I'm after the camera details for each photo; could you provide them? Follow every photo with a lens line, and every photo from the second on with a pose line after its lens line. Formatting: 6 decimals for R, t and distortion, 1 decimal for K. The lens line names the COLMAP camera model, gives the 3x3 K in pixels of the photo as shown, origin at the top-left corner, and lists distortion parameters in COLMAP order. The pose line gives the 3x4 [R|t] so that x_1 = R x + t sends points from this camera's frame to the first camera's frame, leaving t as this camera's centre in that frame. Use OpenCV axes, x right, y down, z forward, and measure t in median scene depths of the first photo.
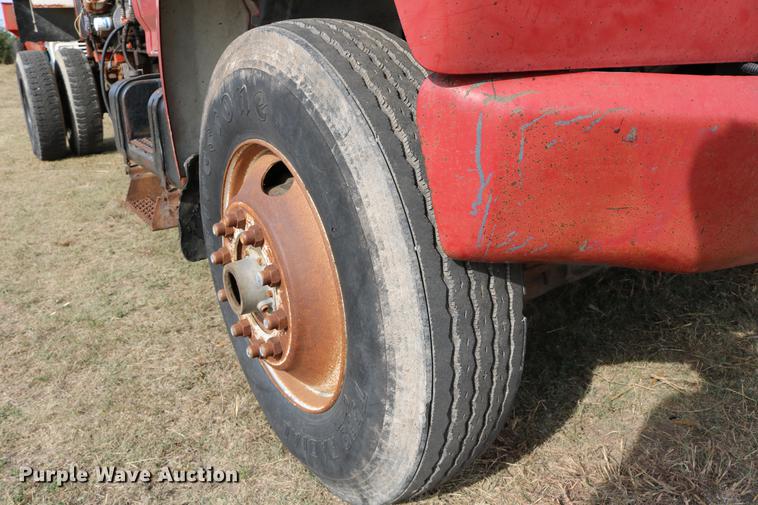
lens RADIAL K [[627.3, 0, 380.7], [0, 627.3, 255.7], [0, 0, 1]] dist [-0.158384, 0.123513]
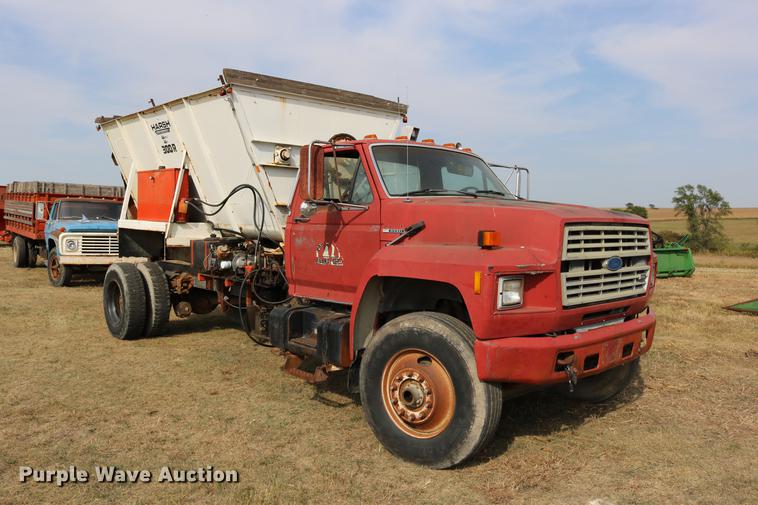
lens RADIAL K [[627.3, 0, 380.7], [0, 627.3, 255.7], [0, 0, 1]] dist [-0.158384, 0.123513]
pose [[0.977266, 0.086623, 0.193514, -1.215462], [-0.023275, 0.951044, -0.308178, 0.403856], [-0.210735, 0.296668, 0.931439, -2.419611]]
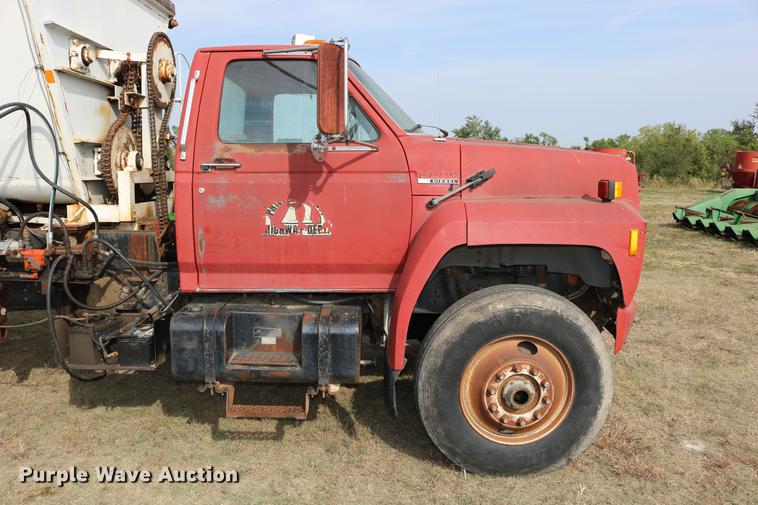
lens RADIAL K [[627.3, 0, 380.7], [0, 627.3, 255.7], [0, 0, 1]] dist [-0.158384, 0.123513]
pose [[0.527938, -0.033982, 0.848603, -2.965333], [0.249139, 0.961435, -0.116496, -0.386219], [-0.811918, 0.272923, 0.516044, 0.078096]]
